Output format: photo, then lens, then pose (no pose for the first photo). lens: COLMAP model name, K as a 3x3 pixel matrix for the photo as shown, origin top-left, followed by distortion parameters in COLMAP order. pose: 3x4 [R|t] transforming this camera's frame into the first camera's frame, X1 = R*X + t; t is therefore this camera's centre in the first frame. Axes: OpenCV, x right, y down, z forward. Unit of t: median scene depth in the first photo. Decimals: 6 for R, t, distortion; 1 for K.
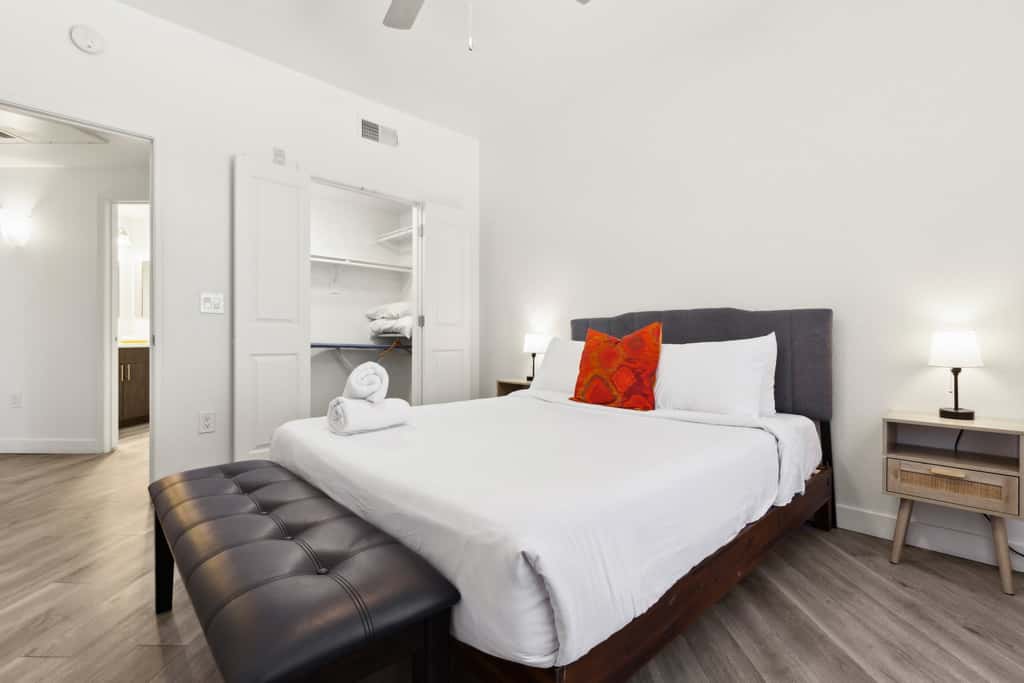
lens RADIAL K [[460.3, 0, 481.2], [0, 460.3, 338.7], [0, 0, 1]] dist [-0.000158, -0.001137]
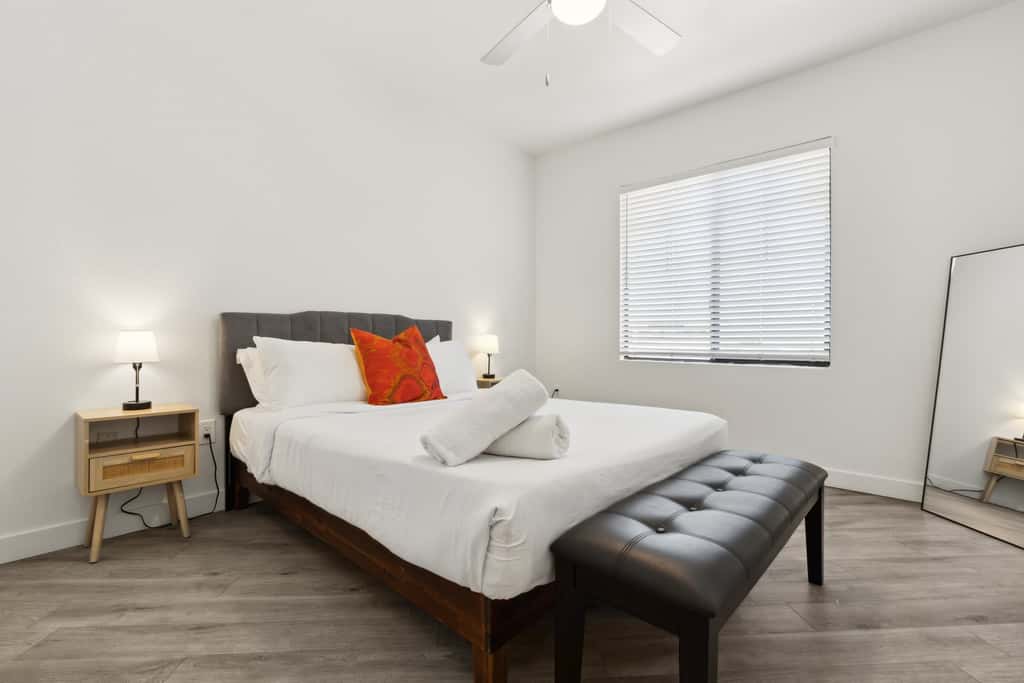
lens RADIAL K [[460.3, 0, 509.9], [0, 460.3, 340.2], [0, 0, 1]] dist [-0.000158, -0.001137]
pose [[-0.108918, -0.000473, 0.994051, -0.202002], [-0.003444, 0.999994, 0.000099, -0.000276], [-0.994045, -0.003413, -0.108919, 0.212654]]
